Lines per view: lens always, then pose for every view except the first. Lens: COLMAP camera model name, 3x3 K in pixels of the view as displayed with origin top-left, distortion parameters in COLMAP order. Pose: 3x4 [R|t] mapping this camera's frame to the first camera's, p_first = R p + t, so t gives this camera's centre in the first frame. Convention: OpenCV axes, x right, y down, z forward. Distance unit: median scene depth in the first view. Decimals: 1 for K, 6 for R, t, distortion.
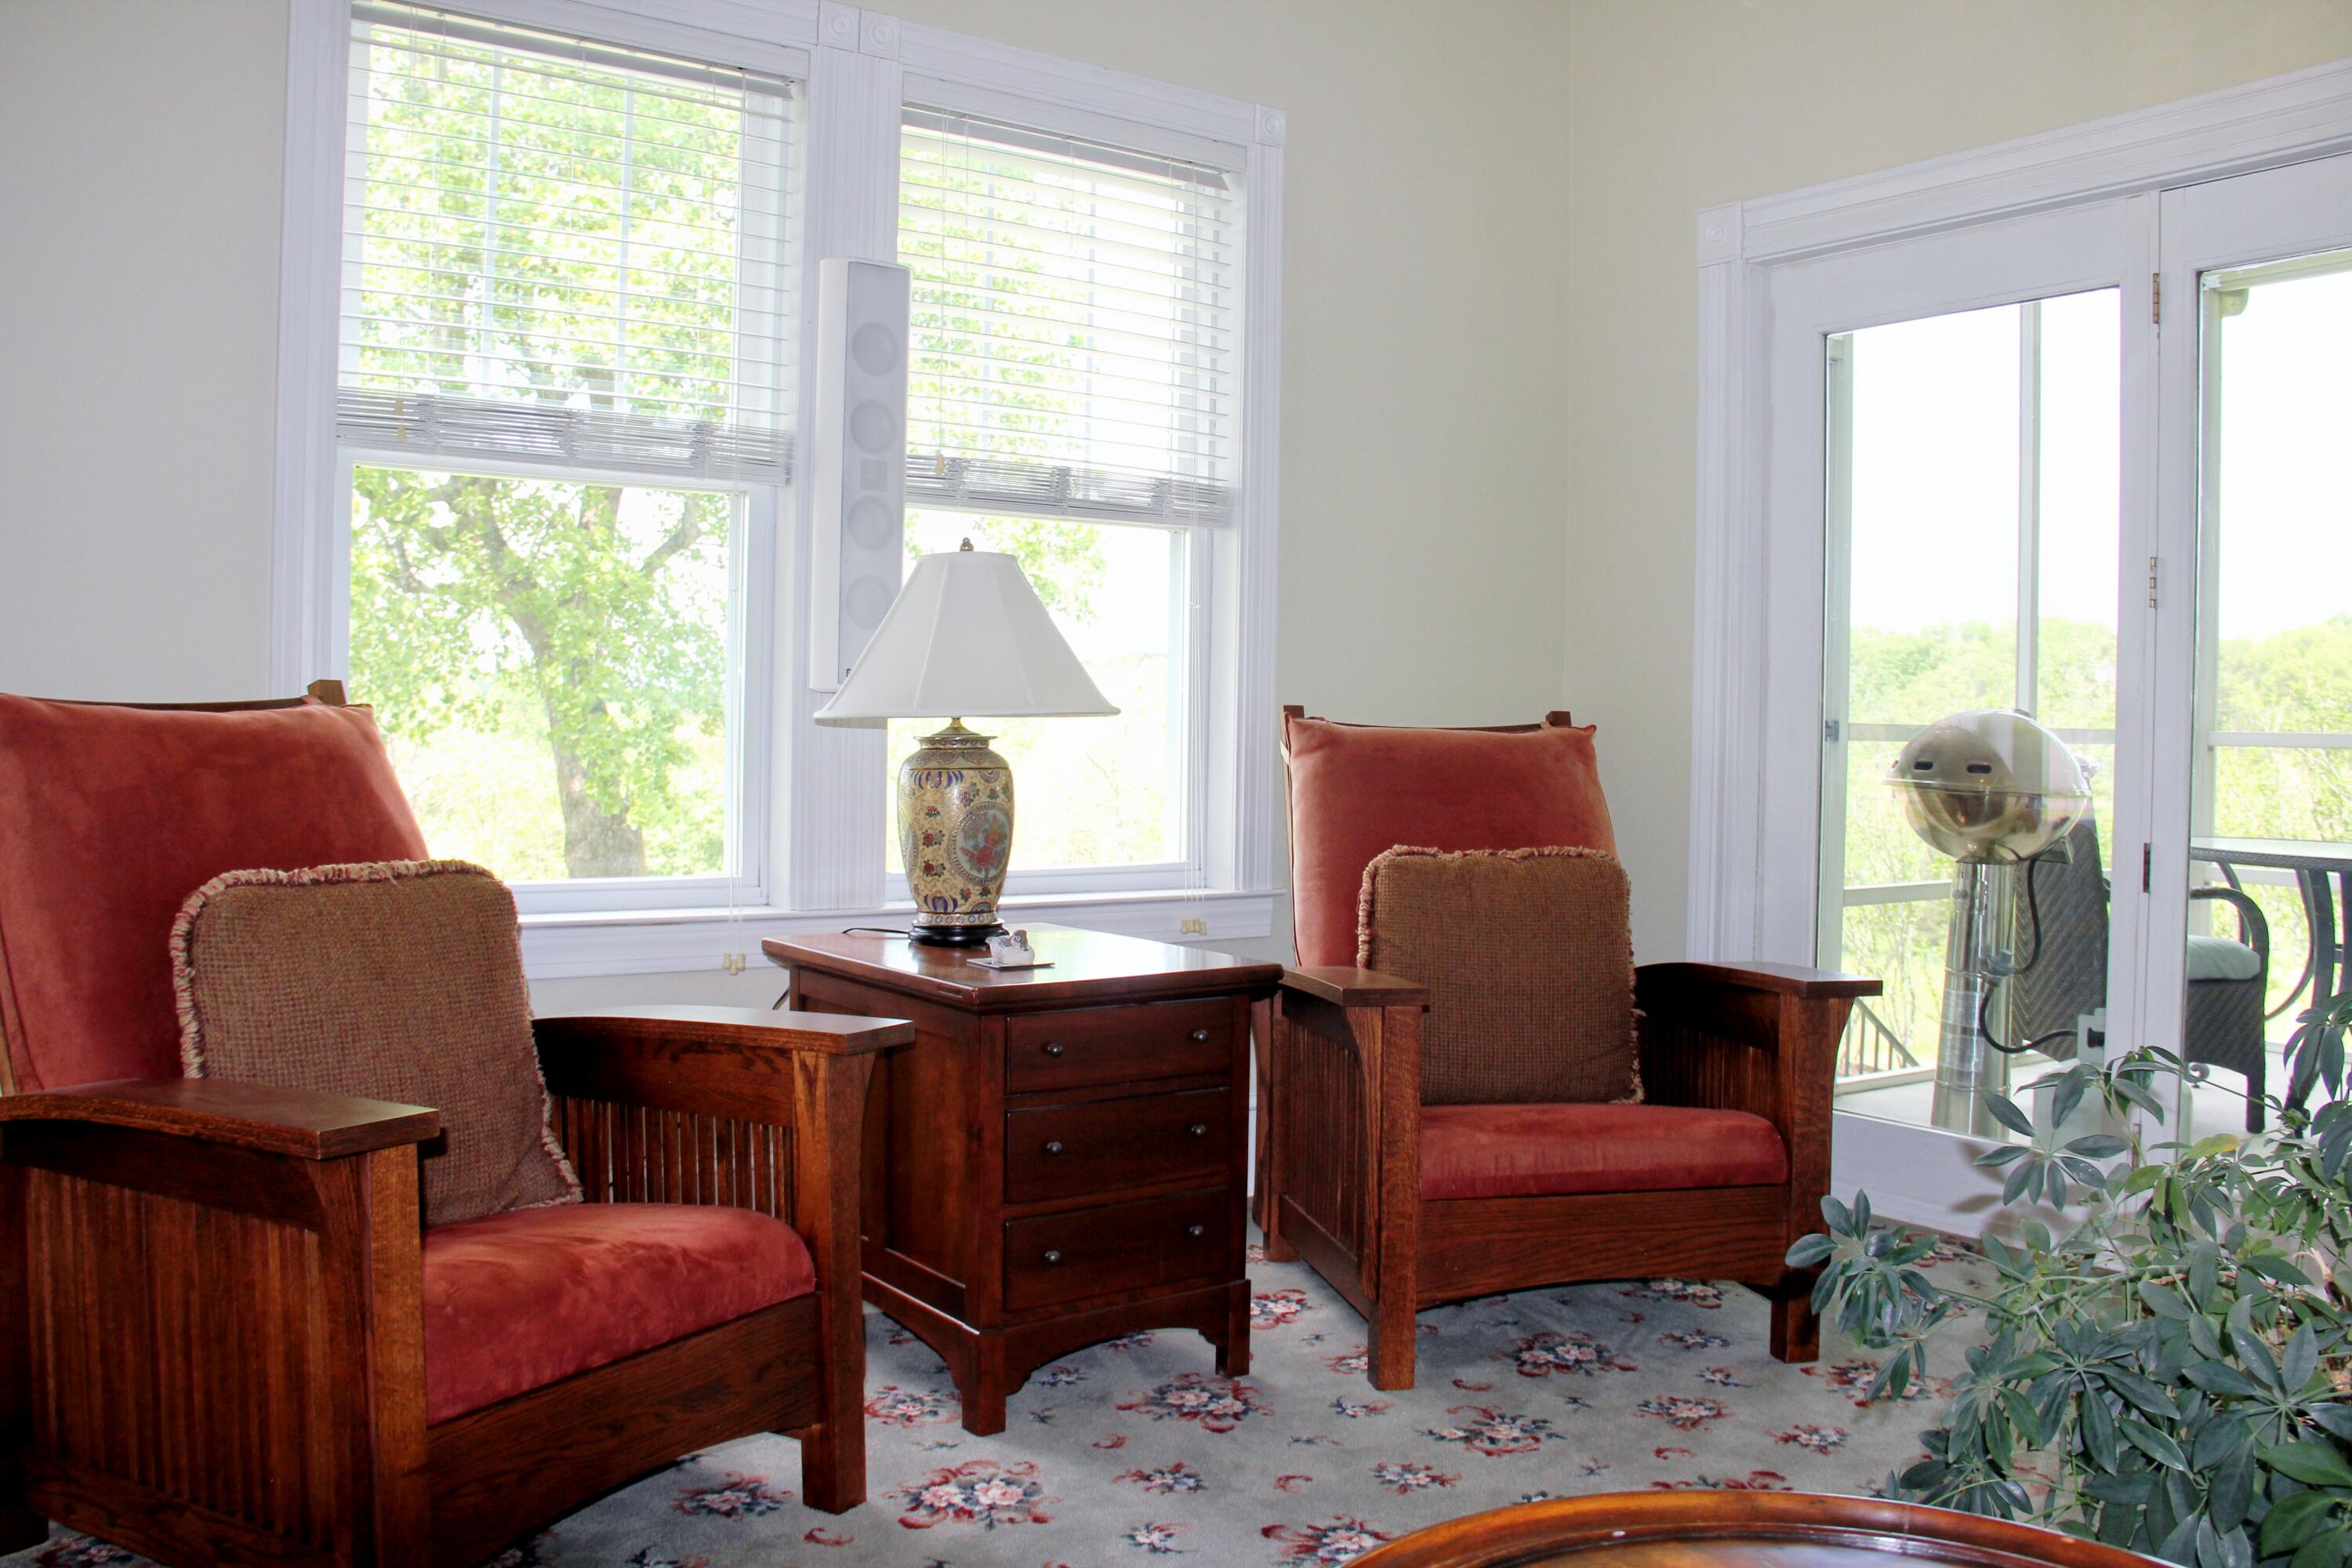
lens RADIAL K [[1980.7, 0, 1153.9], [0, 1980.7, 763.8], [0, 0, 1]] dist [-0.163585, 0.117214]
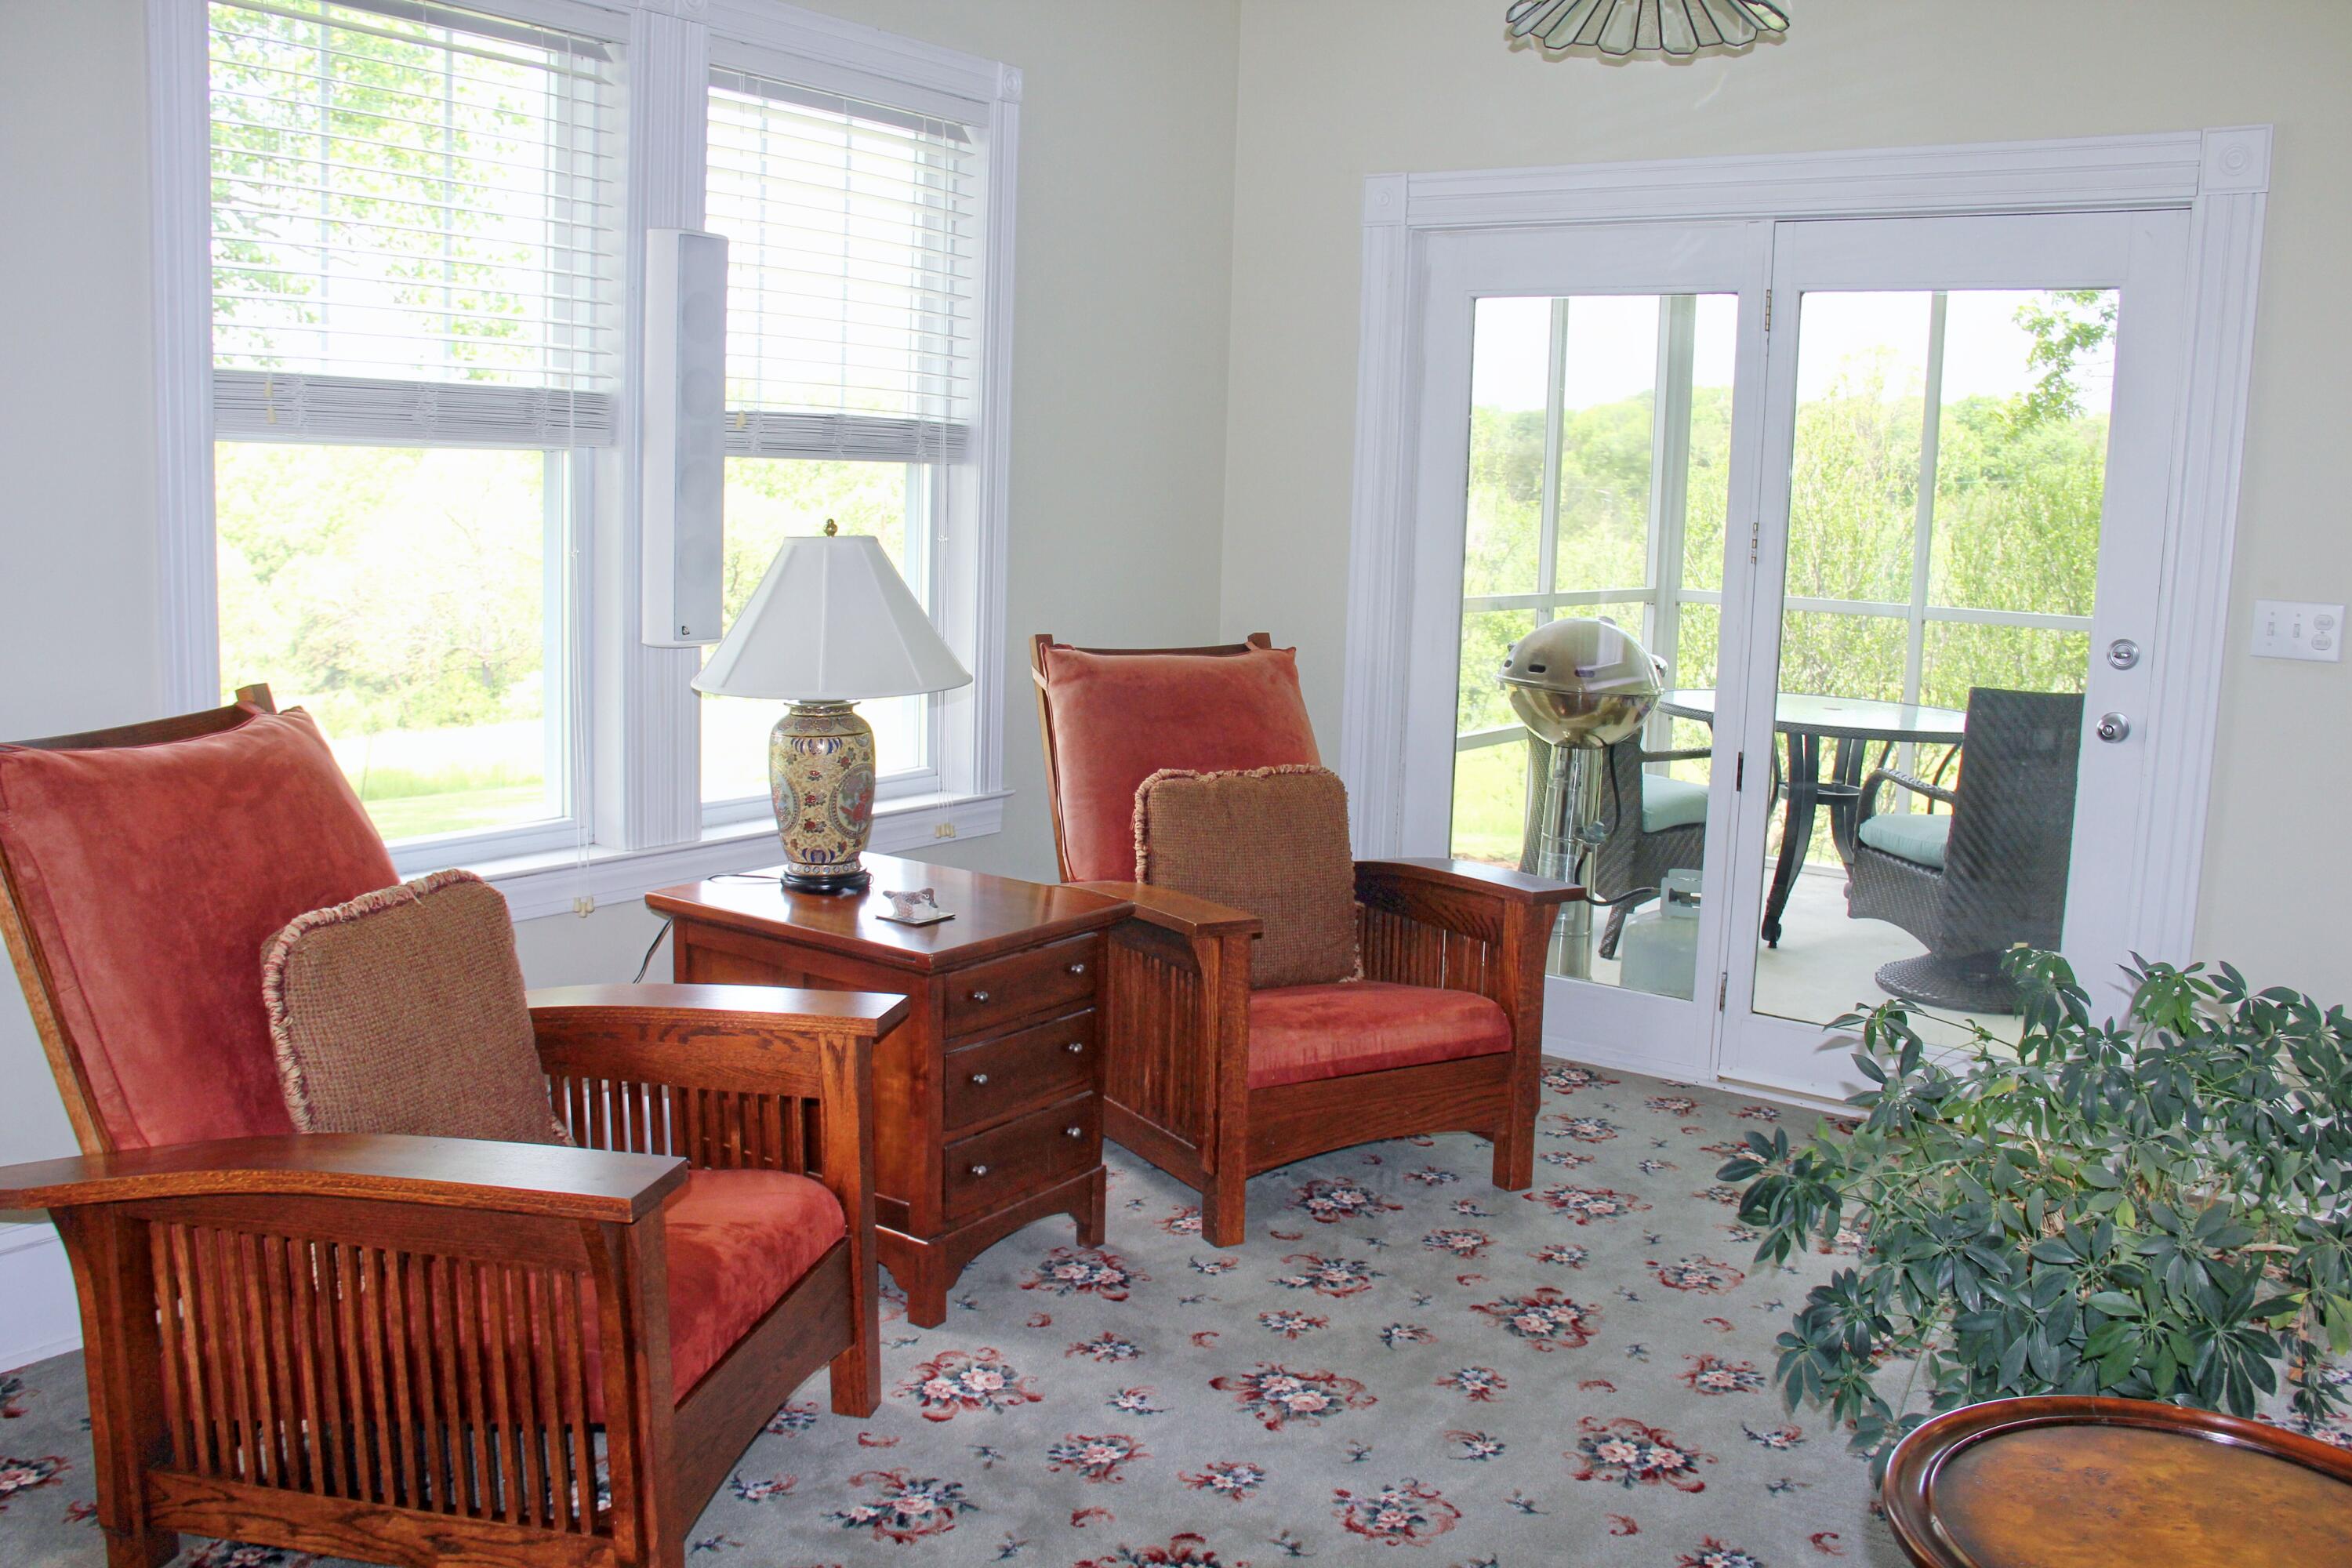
lens RADIAL K [[1980.7, 0, 1176.3], [0, 1980.7, 786.7], [0, 0, 1]] dist [-0.163585, 0.117214]
pose [[0.944703, -0.036059, 0.325939, -0.279691], [-0.008762, 0.990805, 0.135011, -0.119393], [-0.327810, -0.130401, 0.935701, -0.091328]]
